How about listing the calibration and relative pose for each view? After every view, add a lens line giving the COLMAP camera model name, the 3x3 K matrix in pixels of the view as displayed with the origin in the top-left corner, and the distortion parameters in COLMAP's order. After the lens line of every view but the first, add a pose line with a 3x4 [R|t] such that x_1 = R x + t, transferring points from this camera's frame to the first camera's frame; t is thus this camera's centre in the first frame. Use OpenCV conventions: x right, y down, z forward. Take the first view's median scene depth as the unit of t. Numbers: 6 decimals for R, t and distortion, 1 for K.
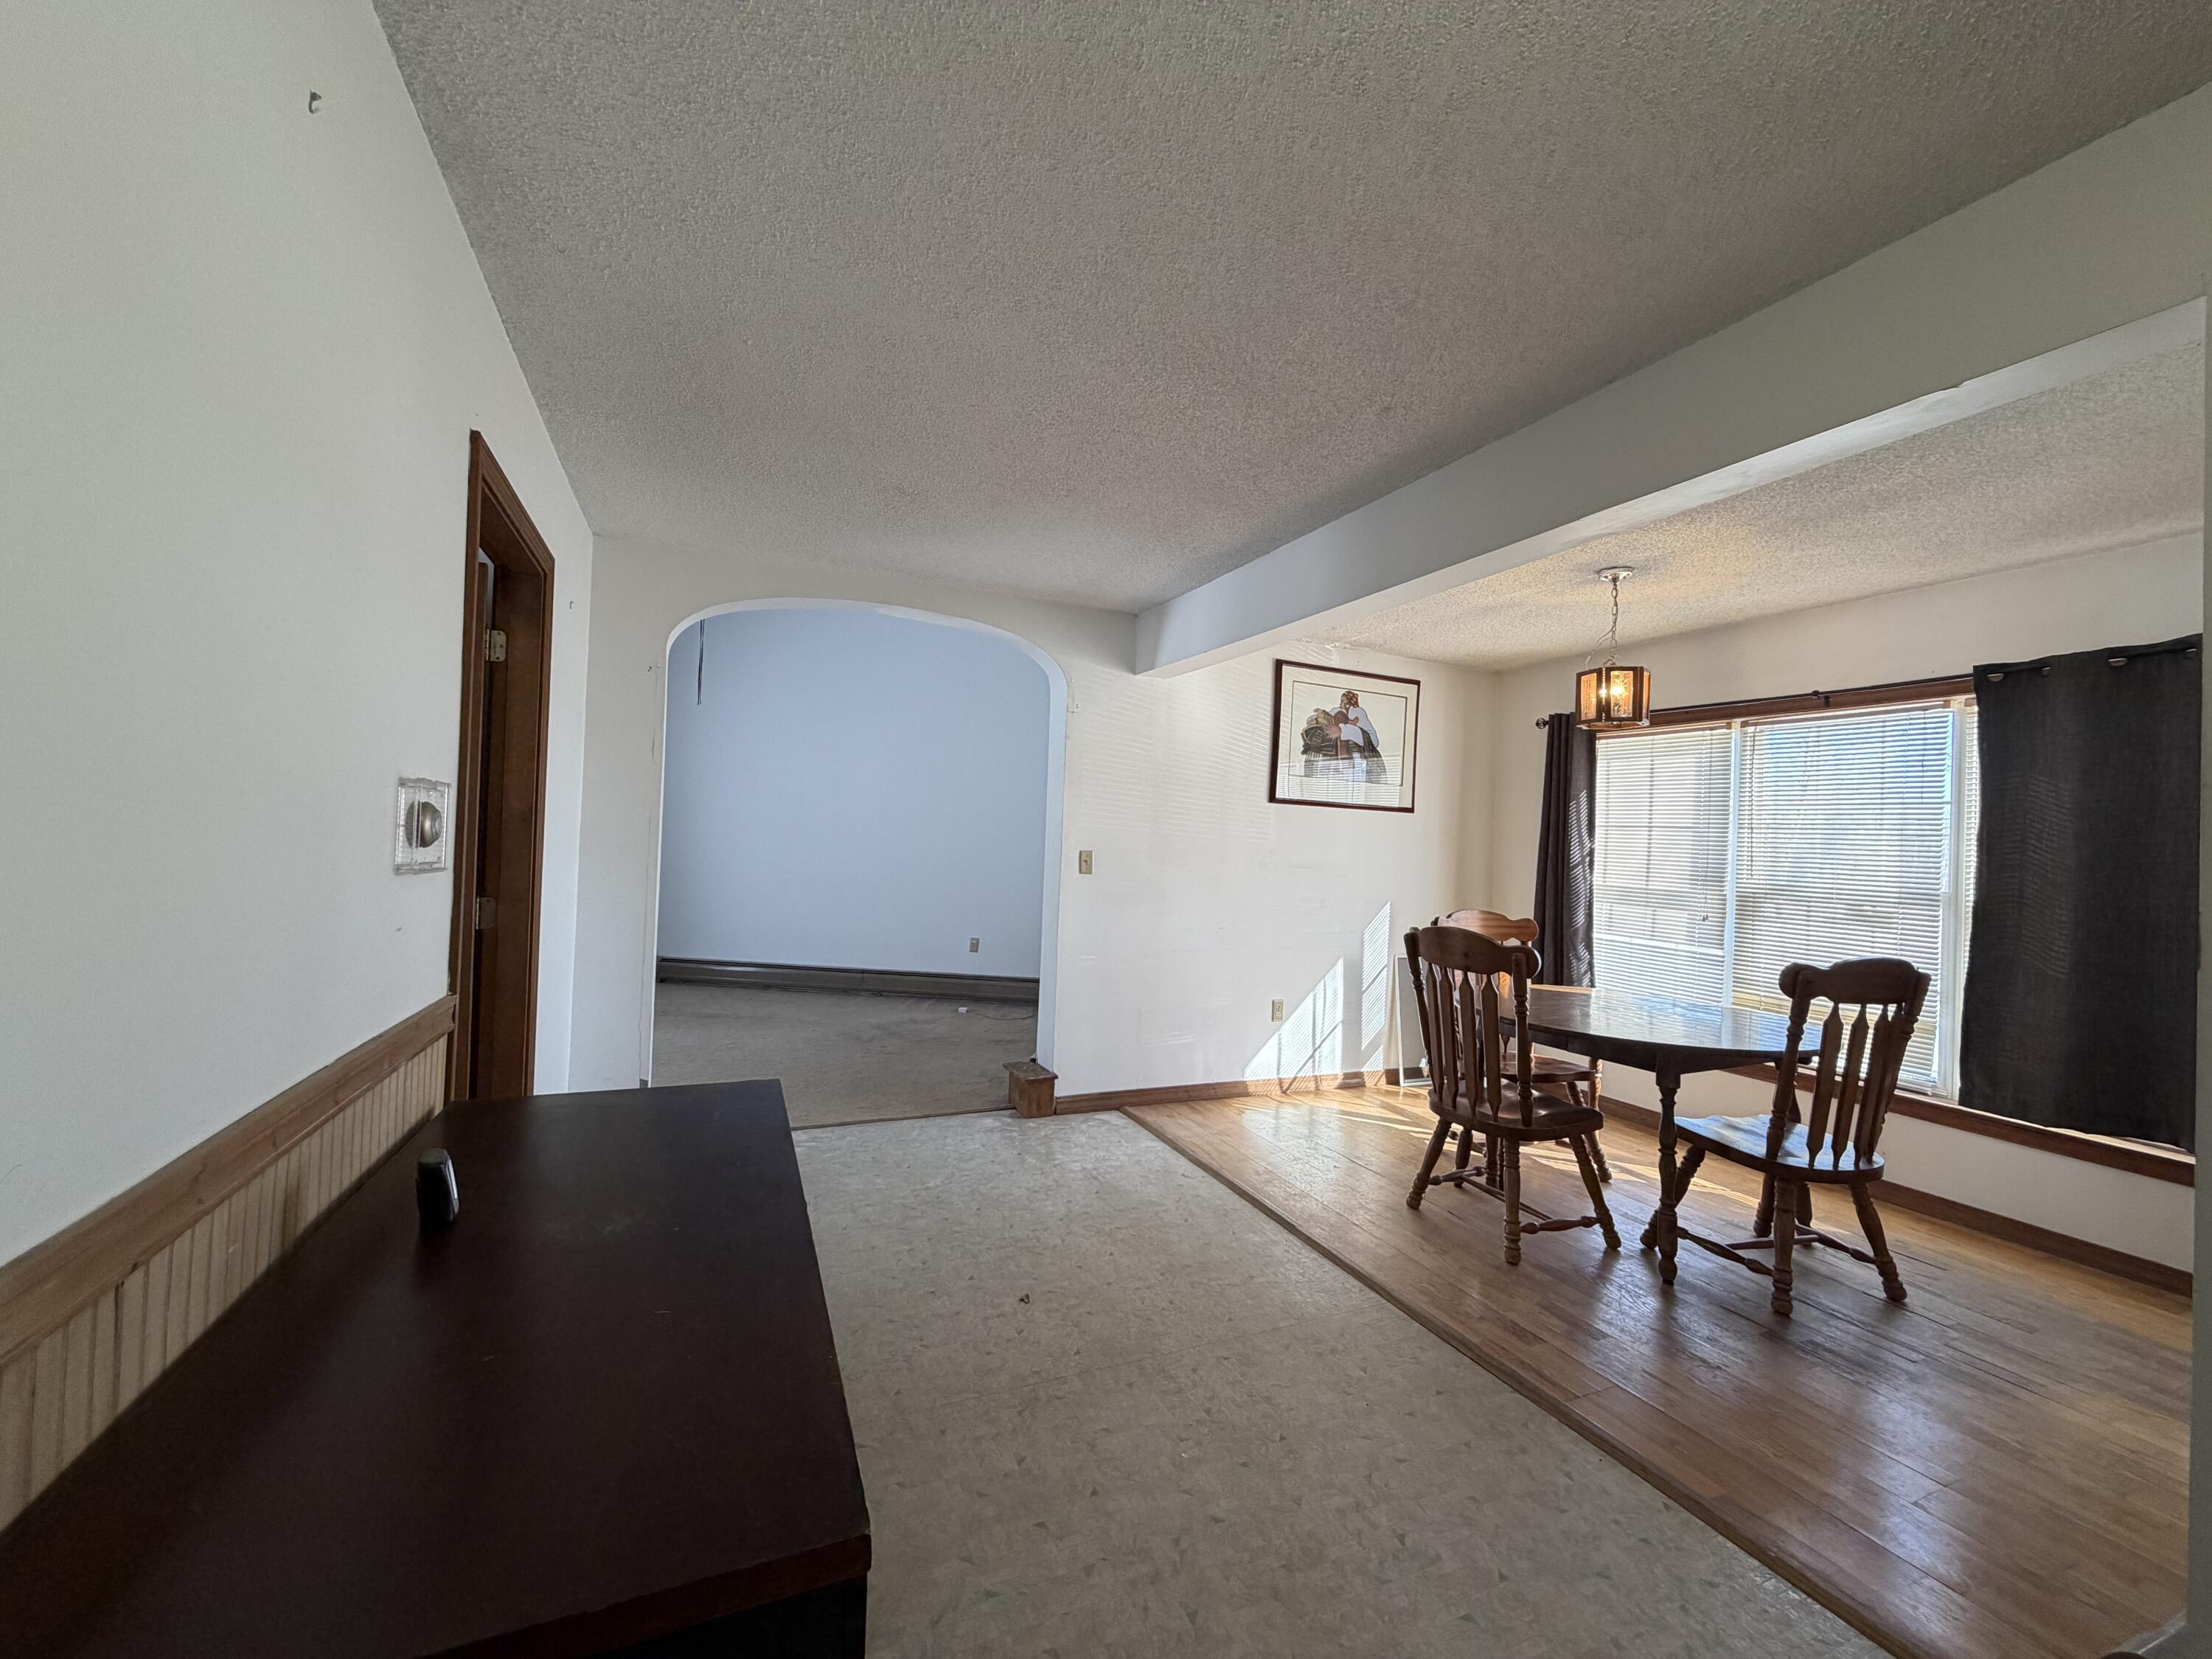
lens RADIAL K [[878.6, 0, 1106.0], [0, 878.6, 829.5], [0, 0, 1]] dist [0.000927, 0.000043]
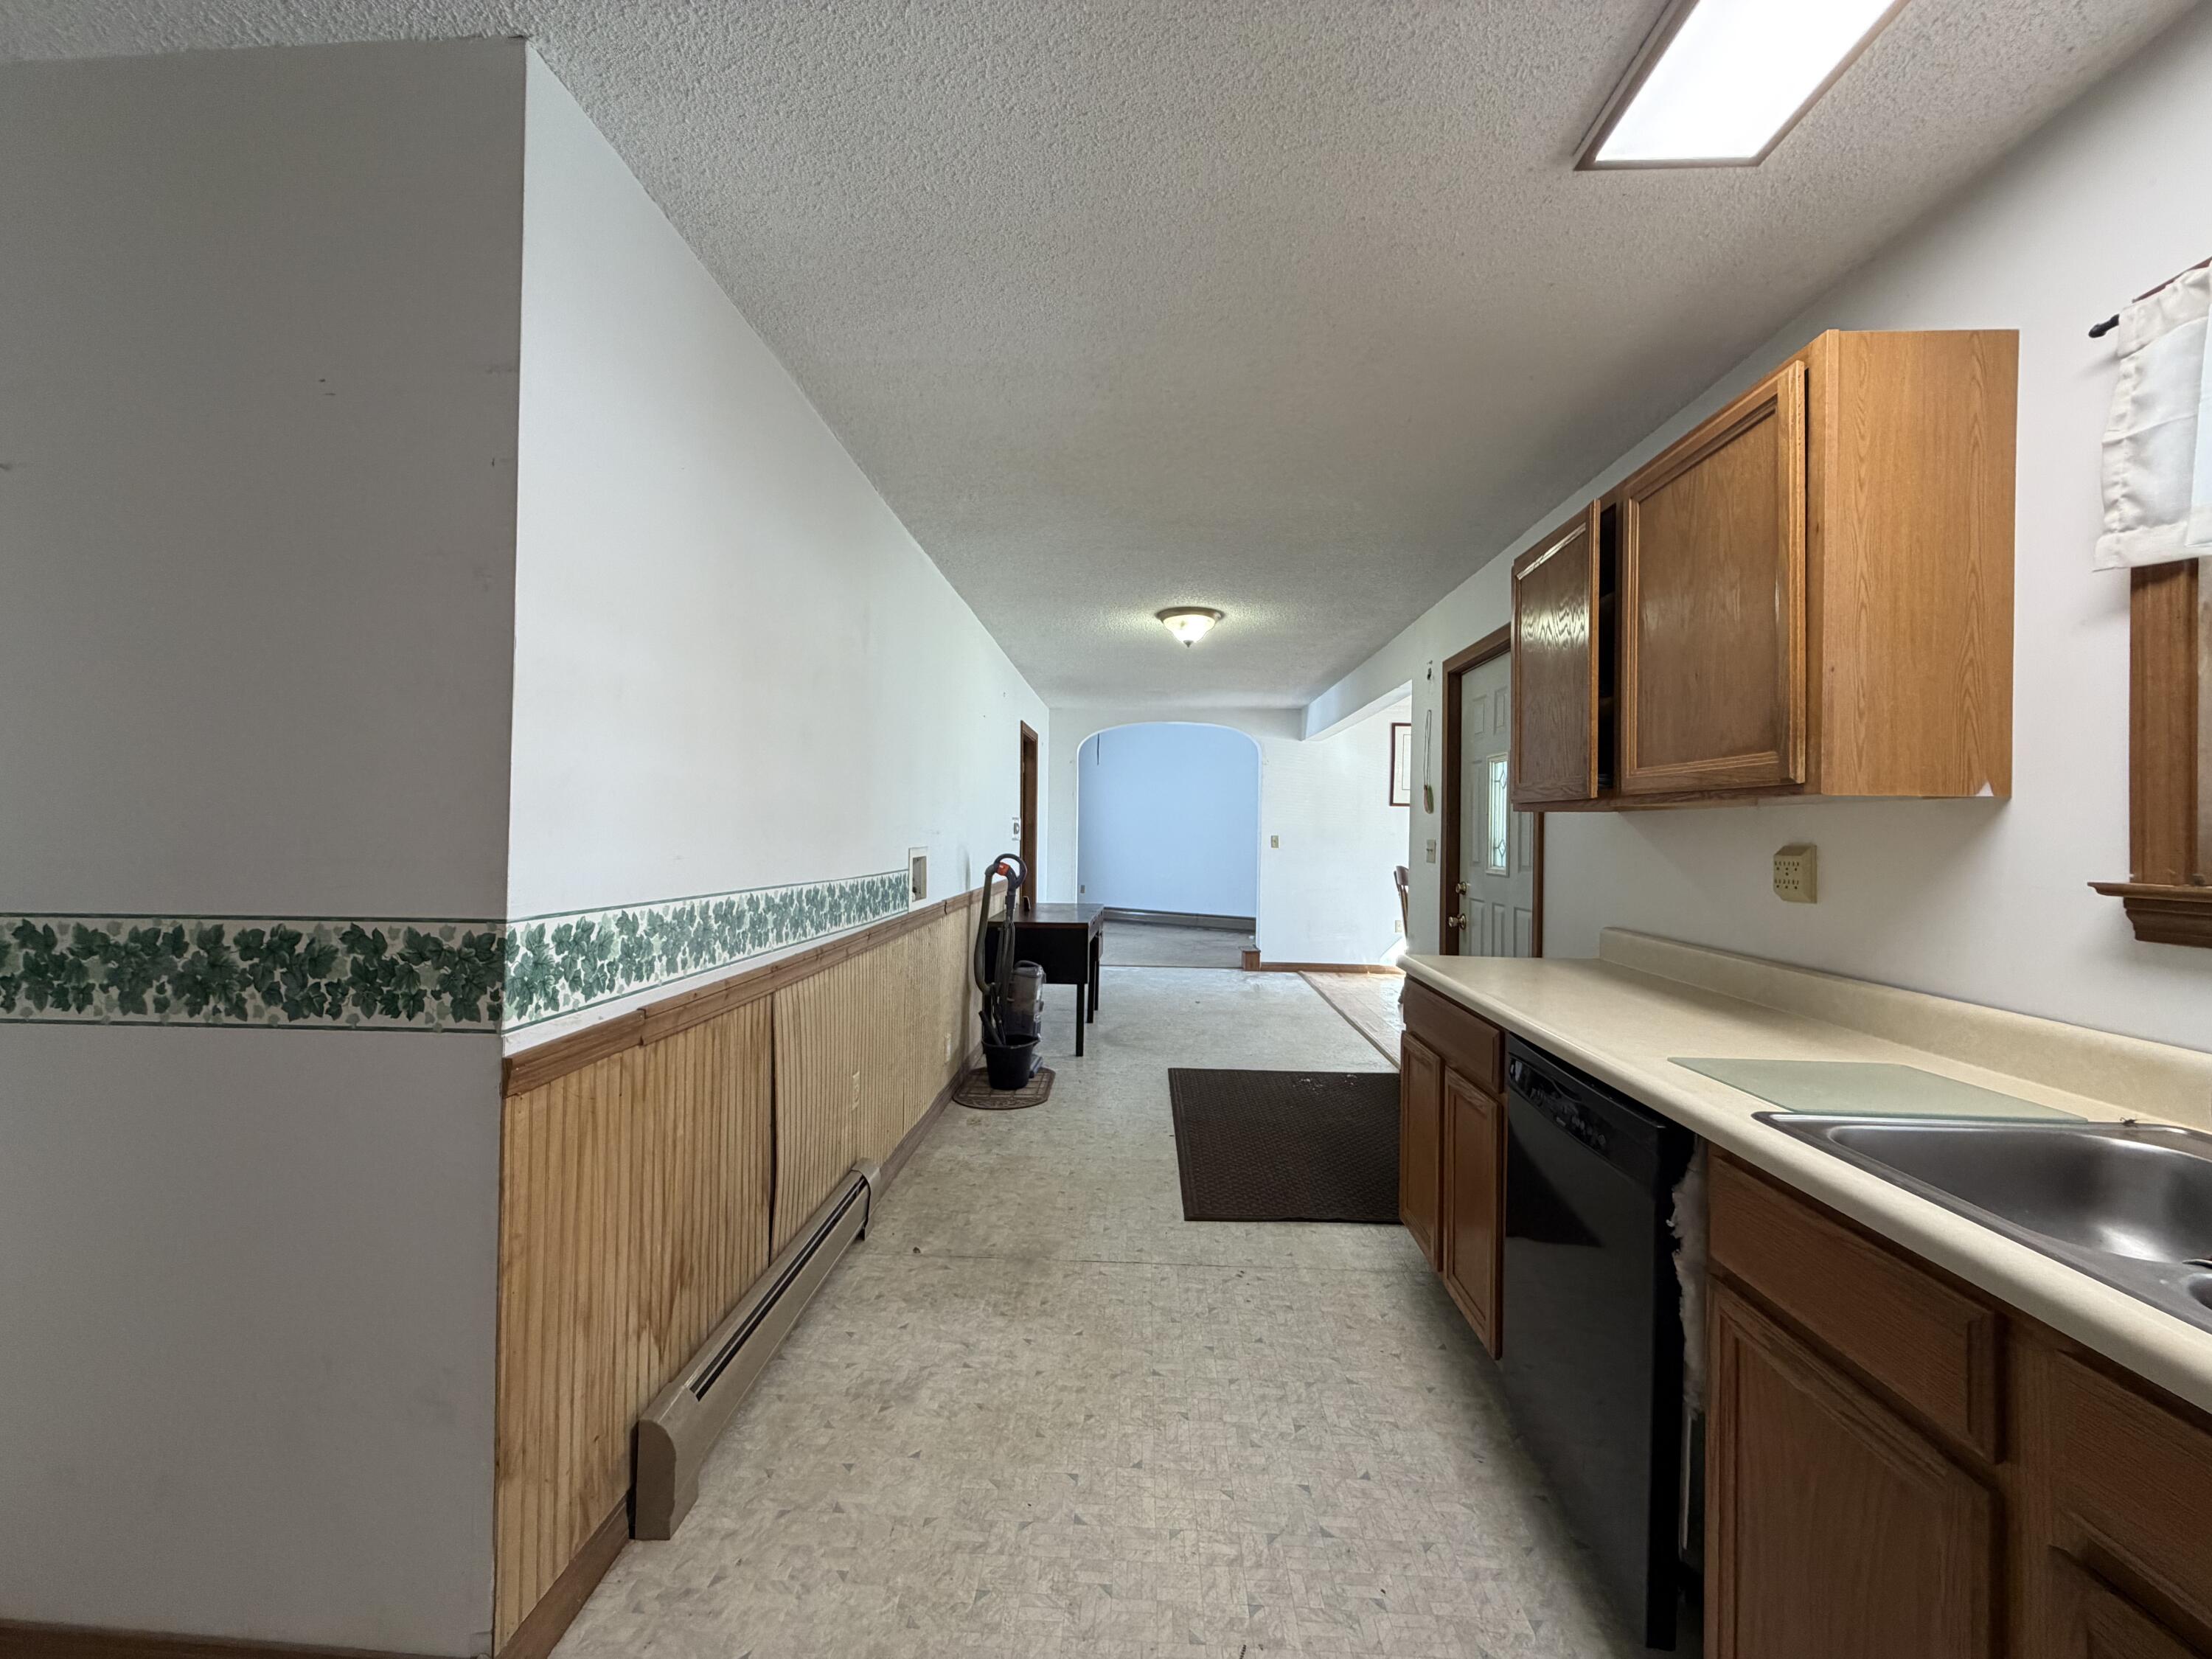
lens RADIAL K [[880.1, 0, 1100.1], [0, 880.1, 828.5], [0, 0, 1]] dist [0.000392, -0.000339]
pose [[0.890592, -0.027550, -0.453969, 0.465063], [0.026782, 0.999608, -0.008122, 0.012878], [0.454015, -0.004925, 0.890981, -0.812097]]
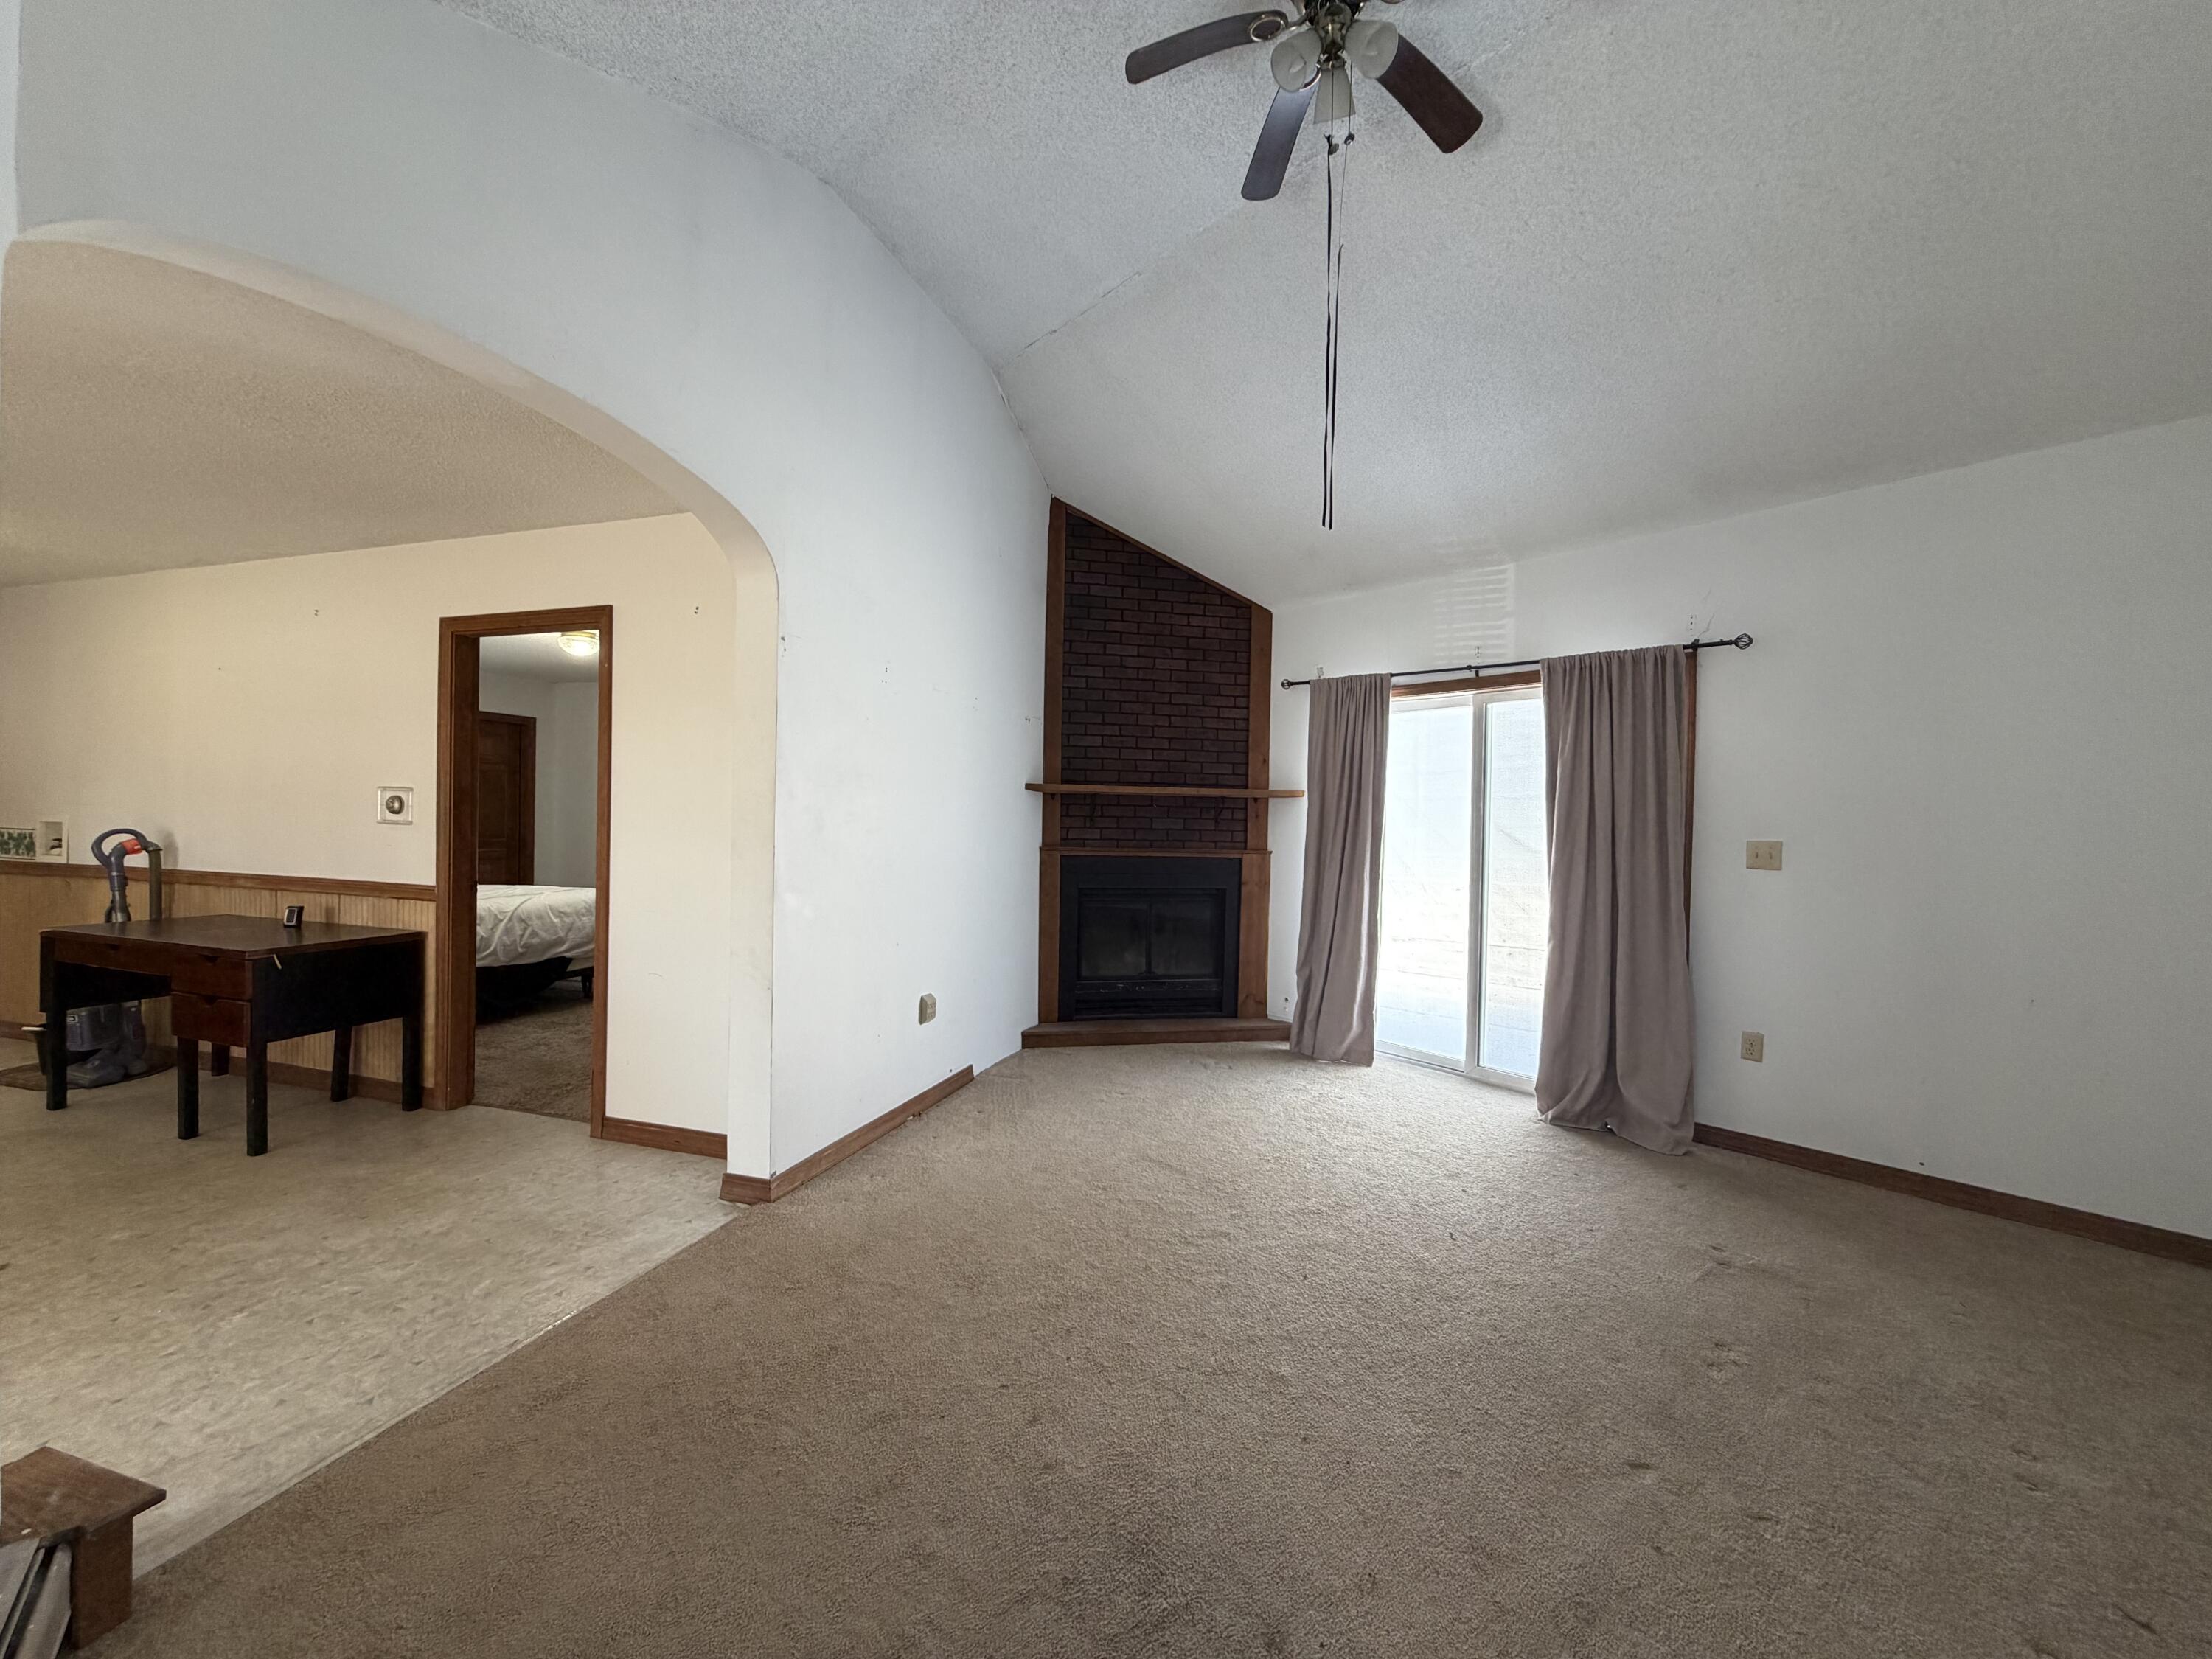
lens RADIAL K [[880.1, 0, 1100.1], [0, 880.1, 828.5], [0, 0, 1]] dist [0.000392, -0.000339]
pose [[-0.670297, -0.040210, -0.741003, -0.089793], [-0.034824, 0.999135, -0.022717, 0.015961], [0.741276, 0.010577, -0.671117, 1.366991]]
